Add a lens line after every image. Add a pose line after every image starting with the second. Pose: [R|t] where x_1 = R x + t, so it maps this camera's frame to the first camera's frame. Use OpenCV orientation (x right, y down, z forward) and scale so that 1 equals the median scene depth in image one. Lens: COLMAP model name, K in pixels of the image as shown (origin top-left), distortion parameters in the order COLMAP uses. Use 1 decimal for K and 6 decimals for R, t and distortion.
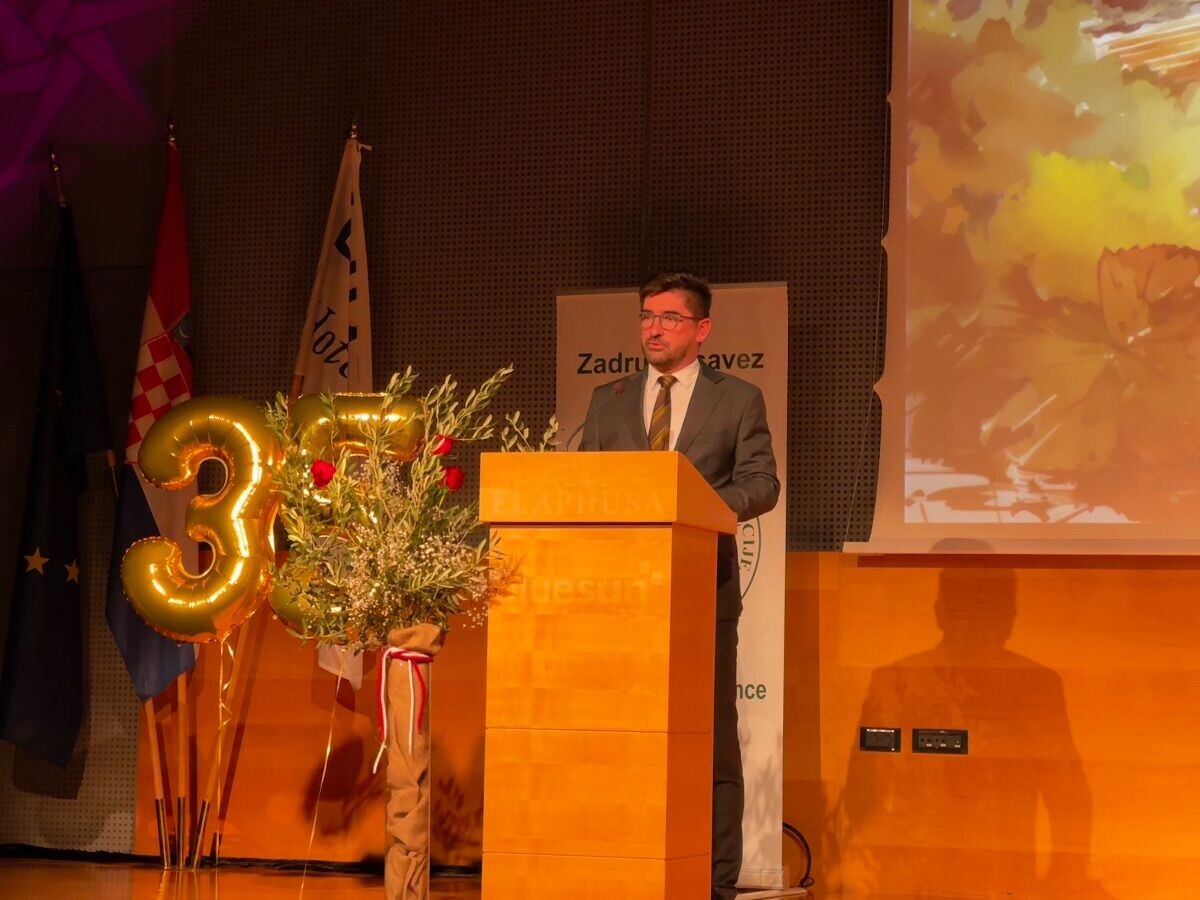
lens RADIAL K [[2917.1, 0, 600.0], [0, 2917.1, 450.0], [0, 0, 1]] dist [-0.225189, 8.981919]
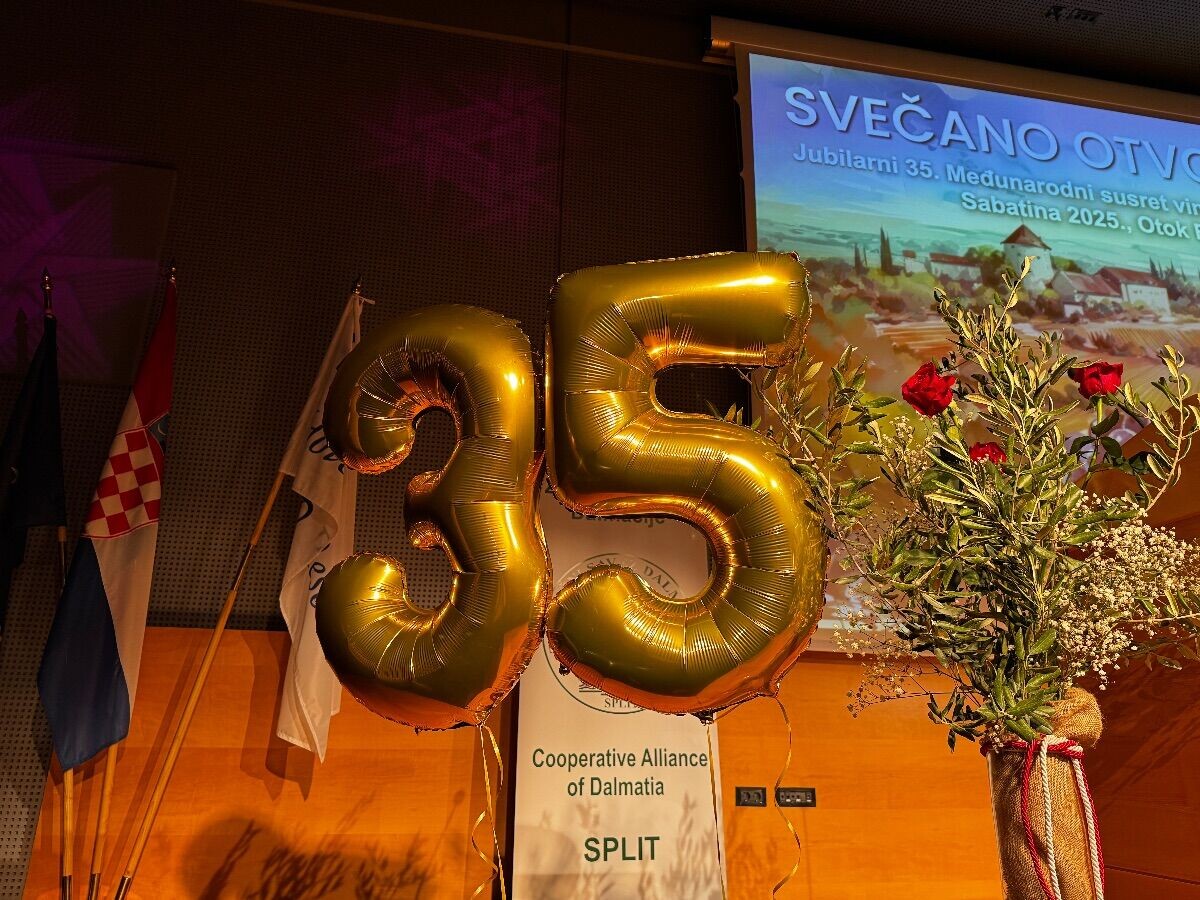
lens RADIAL K [[829.7, 0, 601.6], [0, 829.7, 466.2], [0, 0, 1]] dist [0.063792, -0.066487]
pose [[0.862566, 0.154223, 0.481866, -0.214193], [-0.044710, 0.971918, -0.231033, 0.059547], [-0.503965, 0.177737, 0.845239, 0.904516]]
